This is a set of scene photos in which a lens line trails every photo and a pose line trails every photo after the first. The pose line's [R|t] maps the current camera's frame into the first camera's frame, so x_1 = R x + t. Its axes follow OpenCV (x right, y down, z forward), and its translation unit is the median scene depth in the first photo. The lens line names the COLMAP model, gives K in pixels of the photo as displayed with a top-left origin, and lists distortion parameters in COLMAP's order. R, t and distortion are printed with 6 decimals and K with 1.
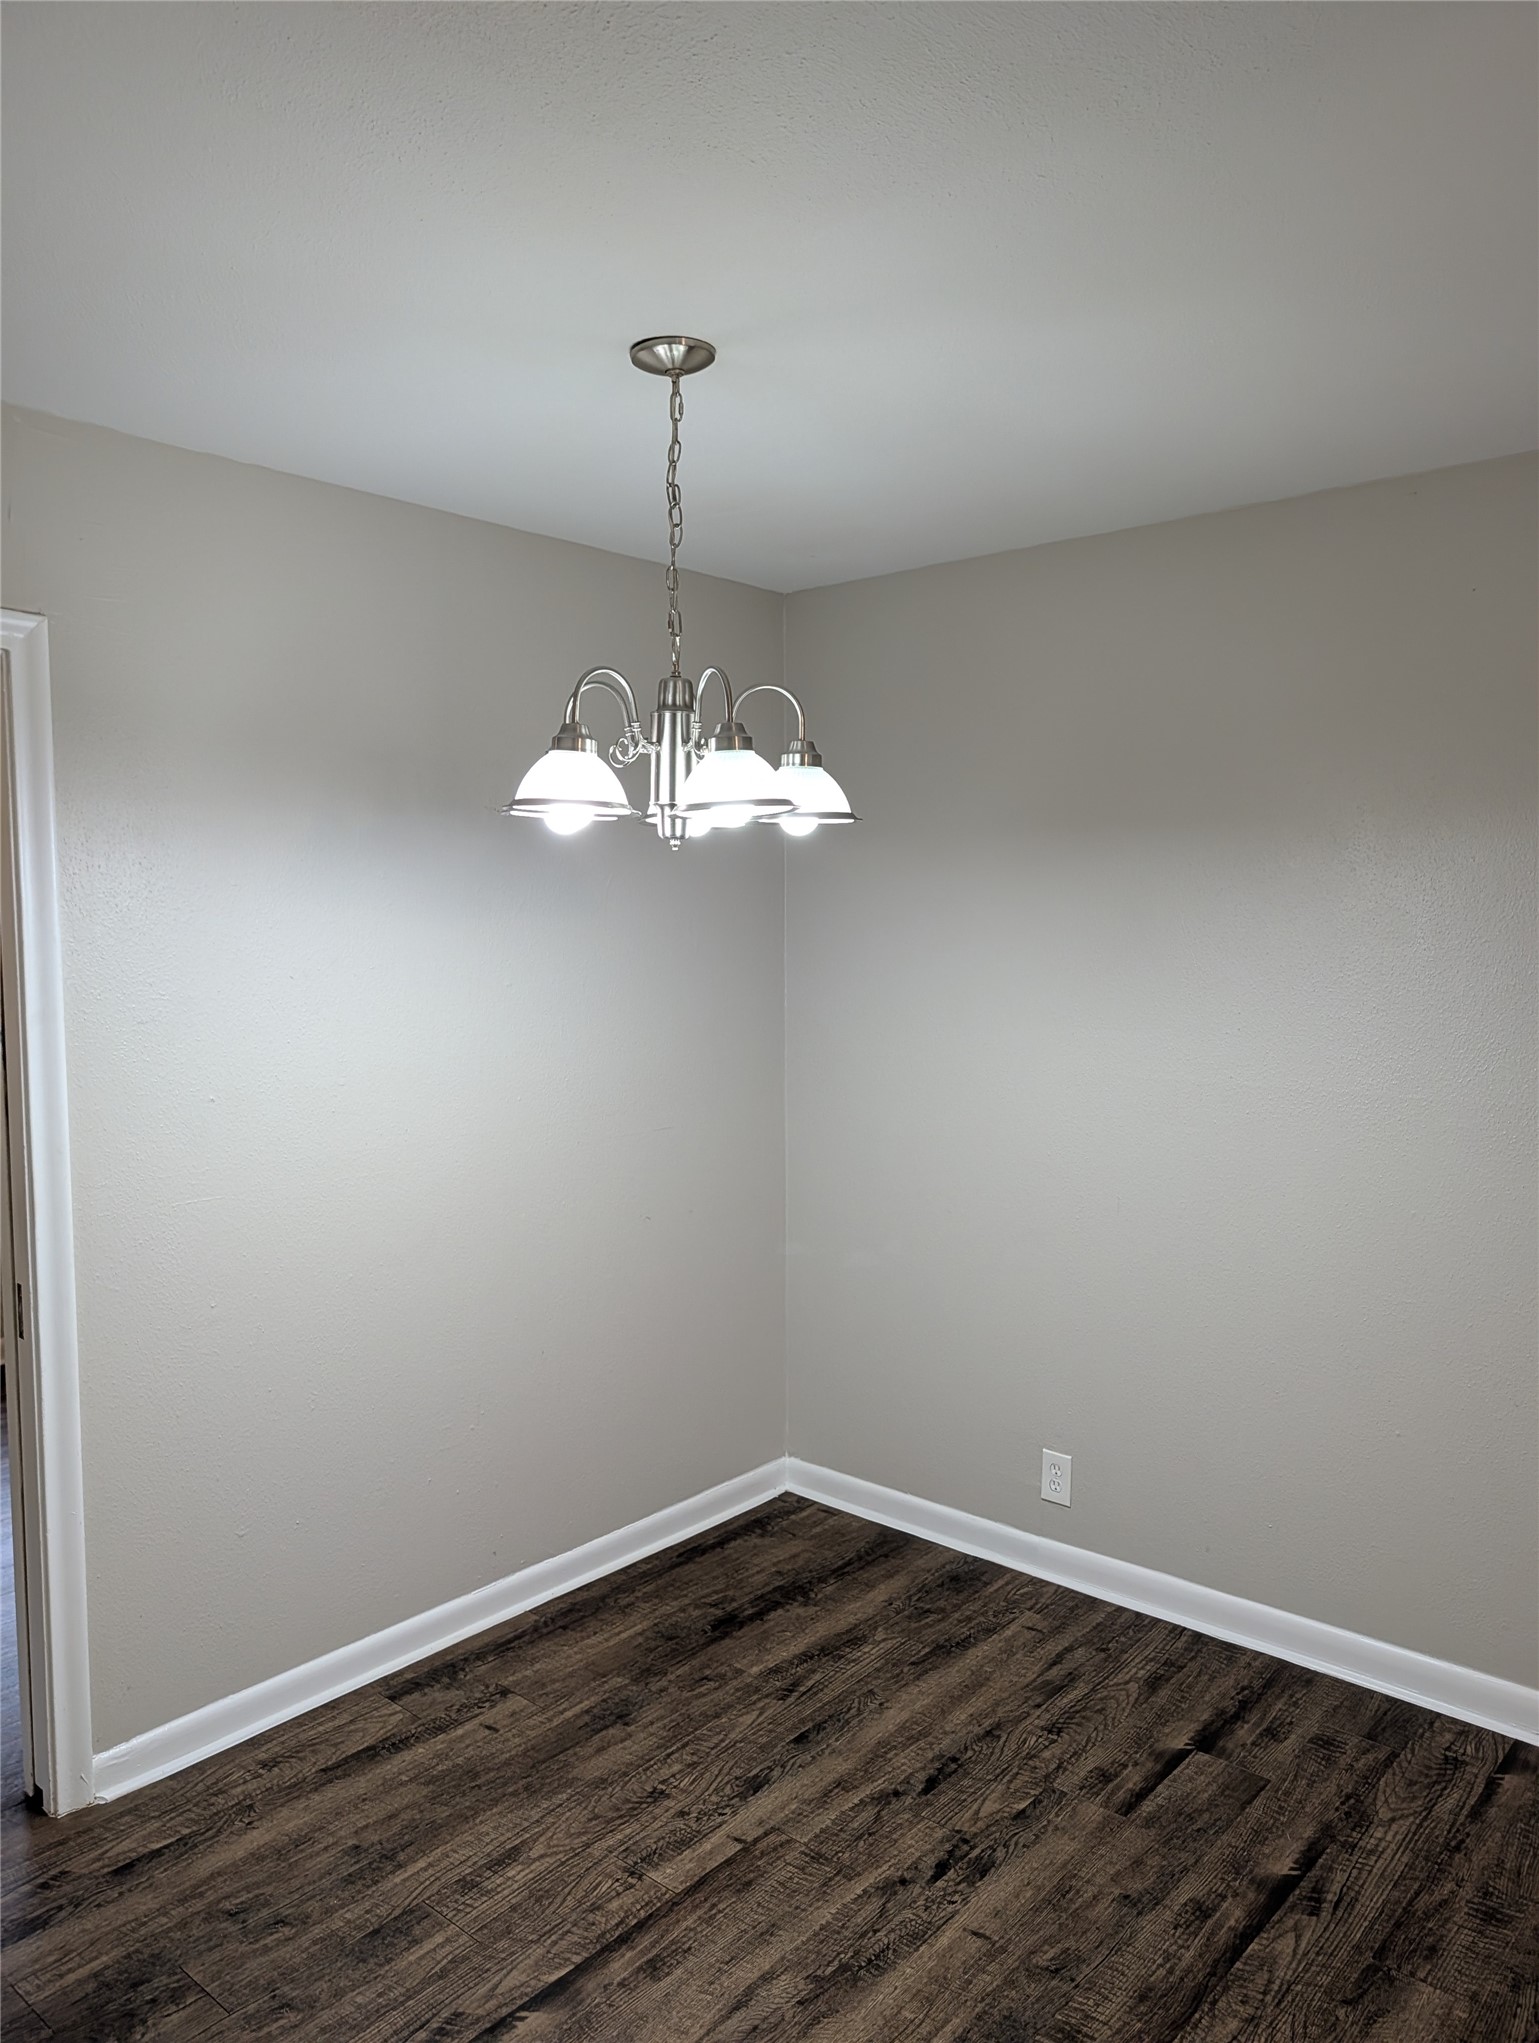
lens RADIAL K [[1460.5, 0, 769.5], [0, 1460.5, 1021.5], [0, 0, 1]] dist [0.004823, -0.001719]
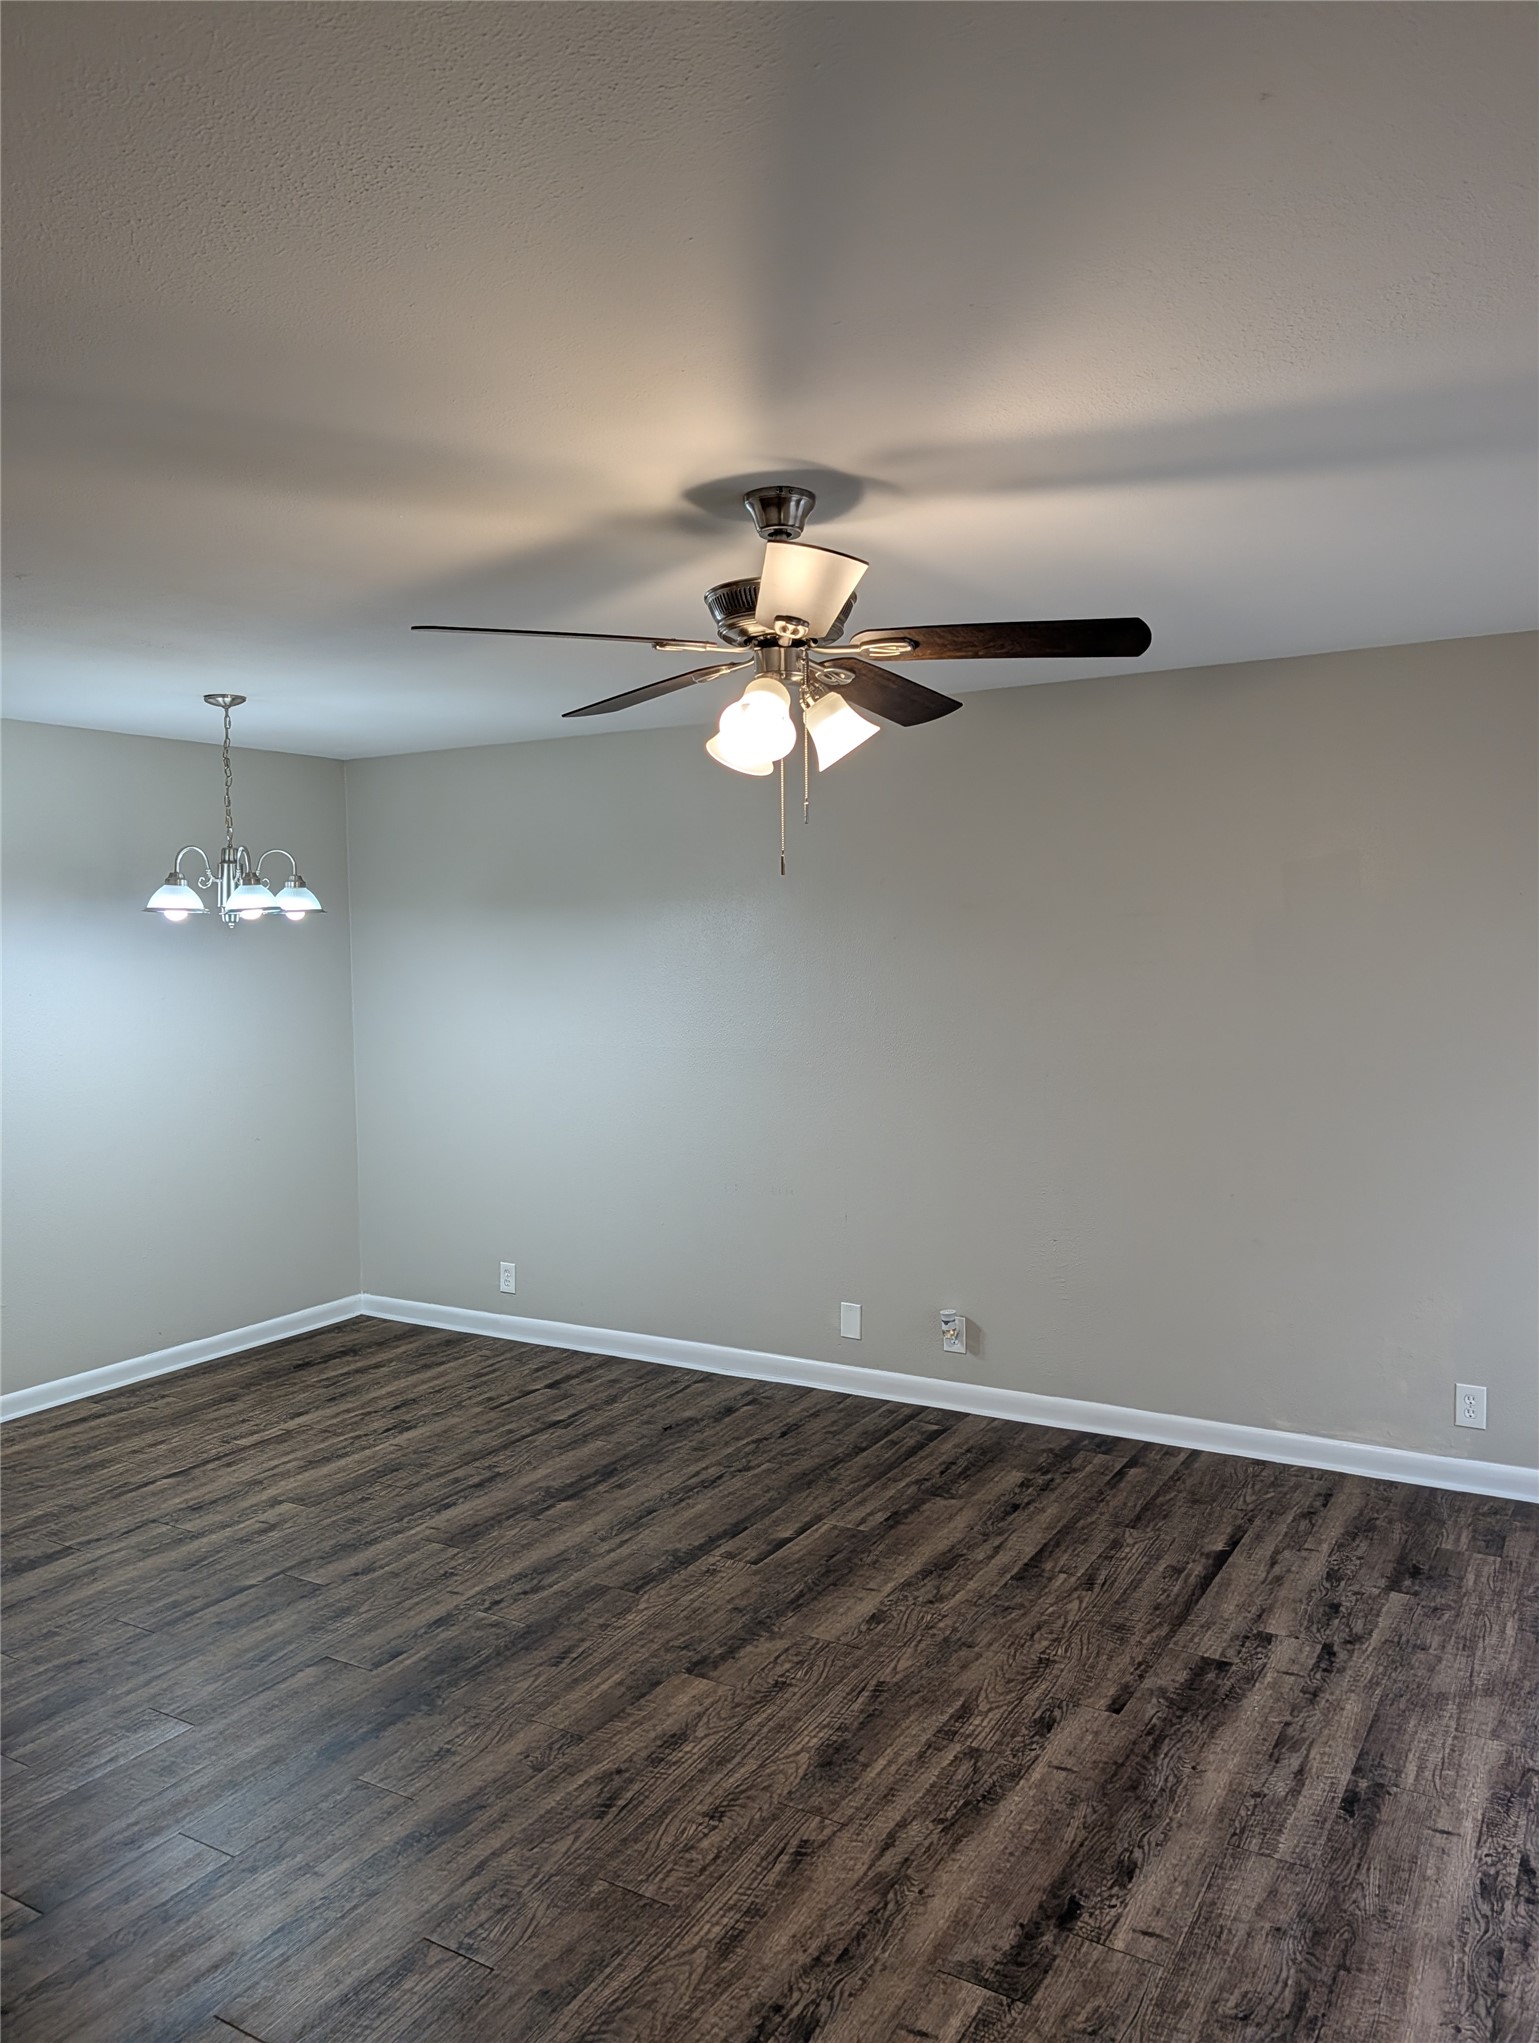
lens RADIAL K [[1464.5, 0, 798.3], [0, 1464.5, 1003.0], [0, 0, 1]] dist [0.005075, -0.014479]
pose [[0.981669, -0.018189, 0.189722, 0.279038], [0.024029, 0.999304, -0.028531, 0.059638], [-0.189071, 0.032567, 0.981423, -1.023694]]
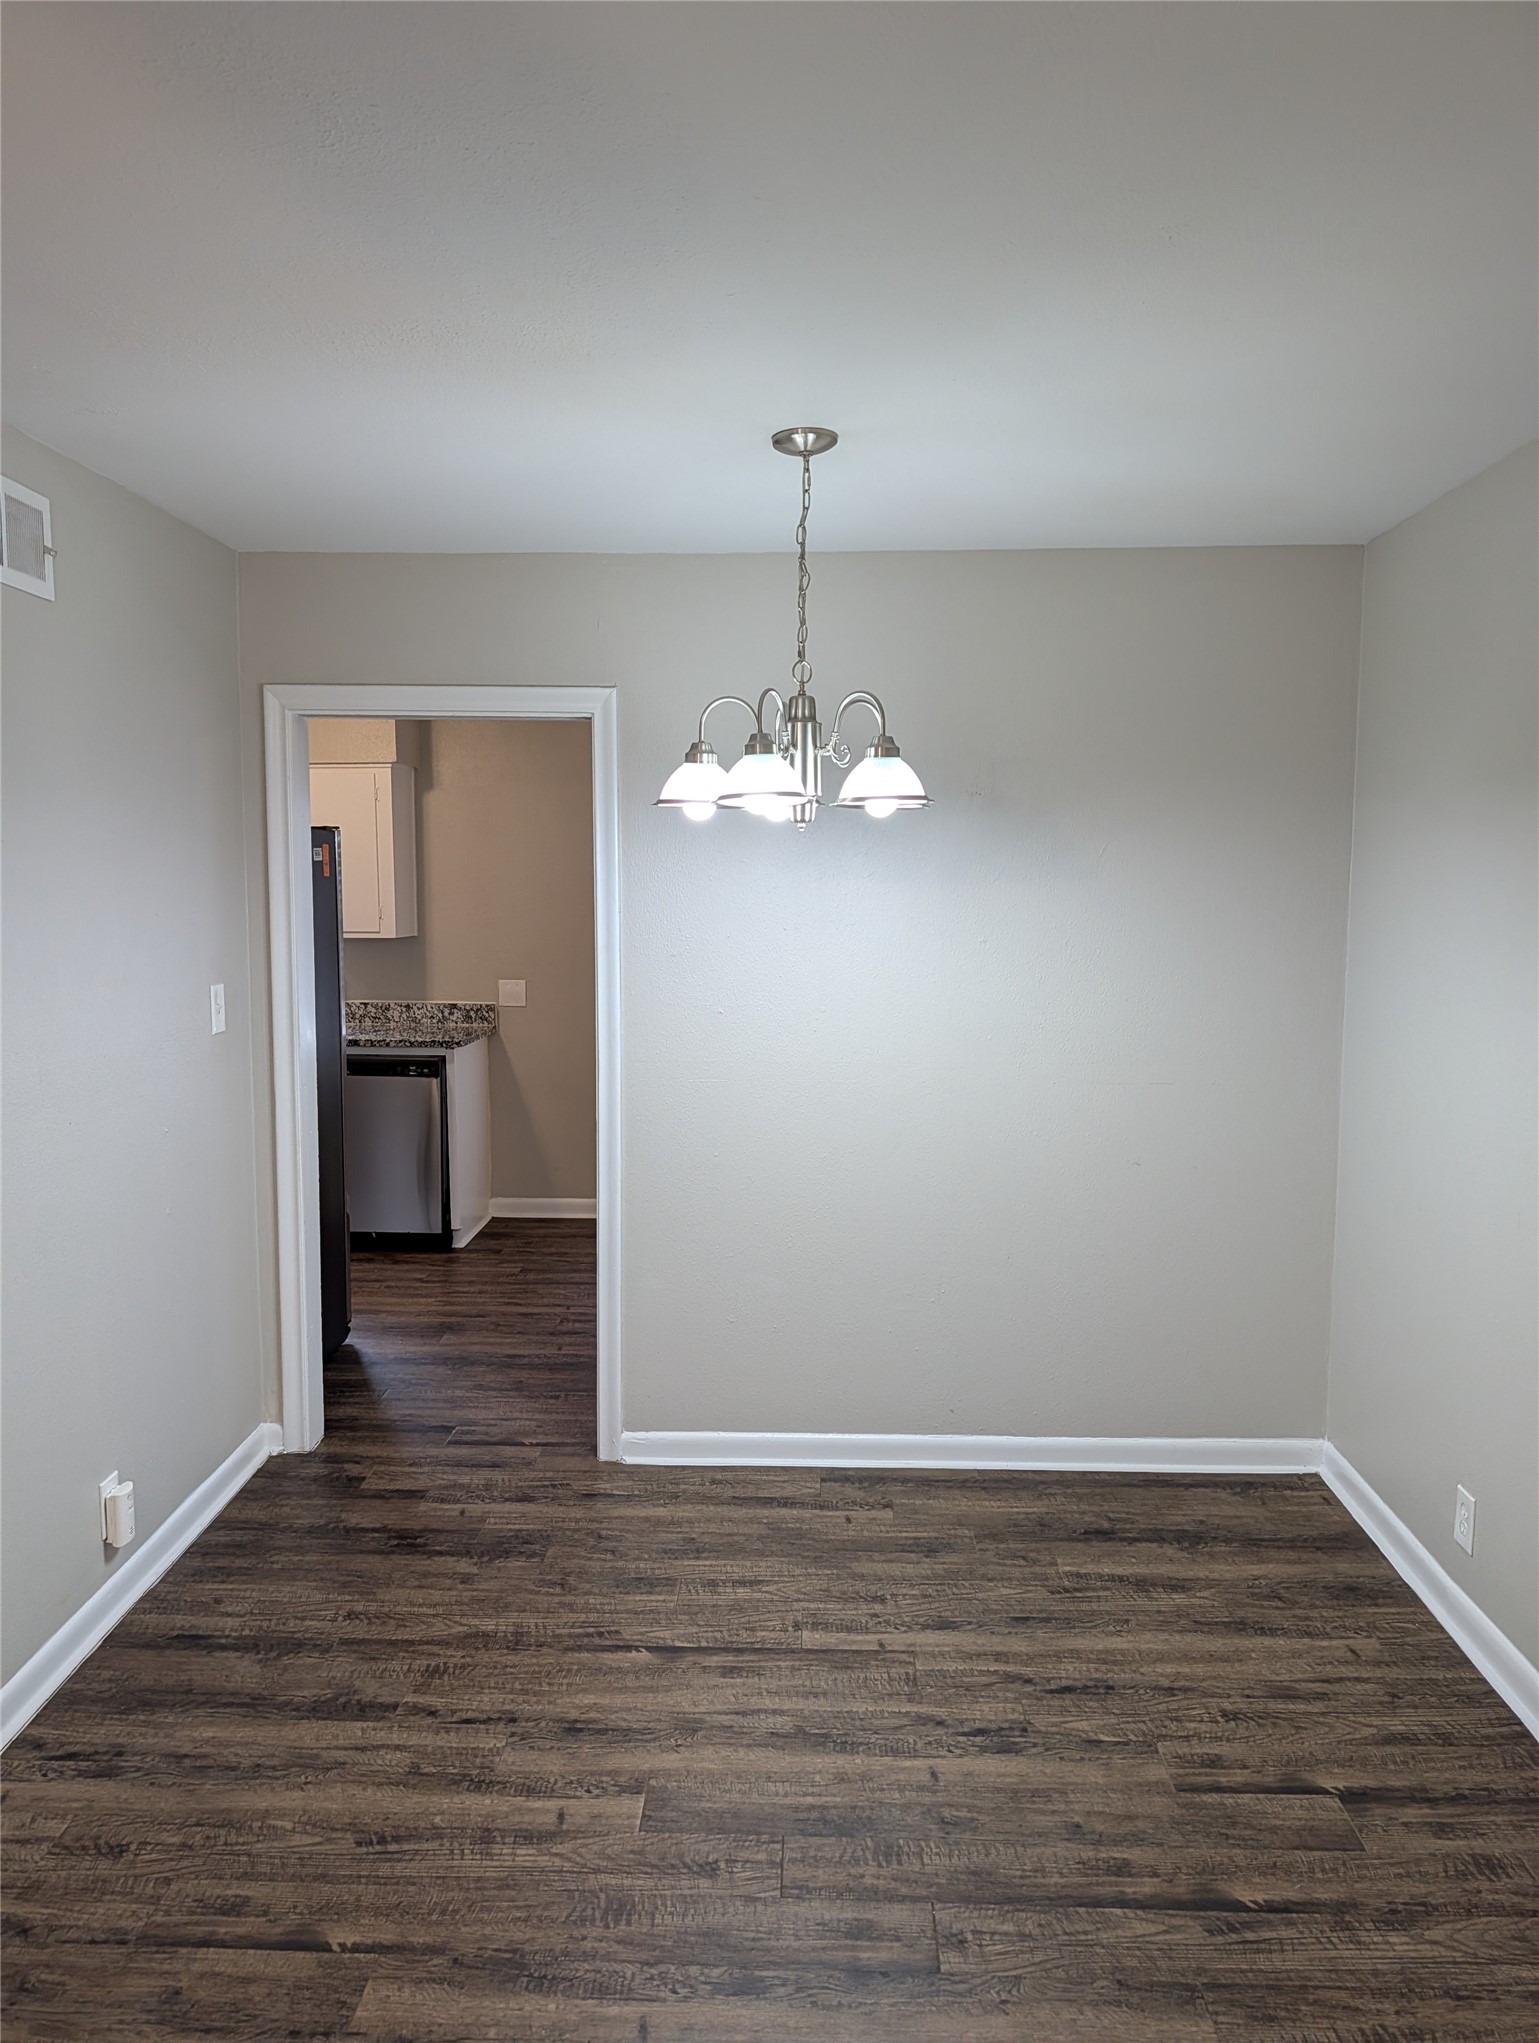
lens RADIAL K [[1460.2, 0, 778.0], [0, 1460.2, 1031.5], [0, 0, 1]] dist [0.006123, -0.003809]
pose [[0.631067, 0.080904, -0.771498, 0.785822], [-0.056220, 0.996701, 0.058534, -0.014708], [0.773688, 0.006434, 0.633534, 0.153006]]
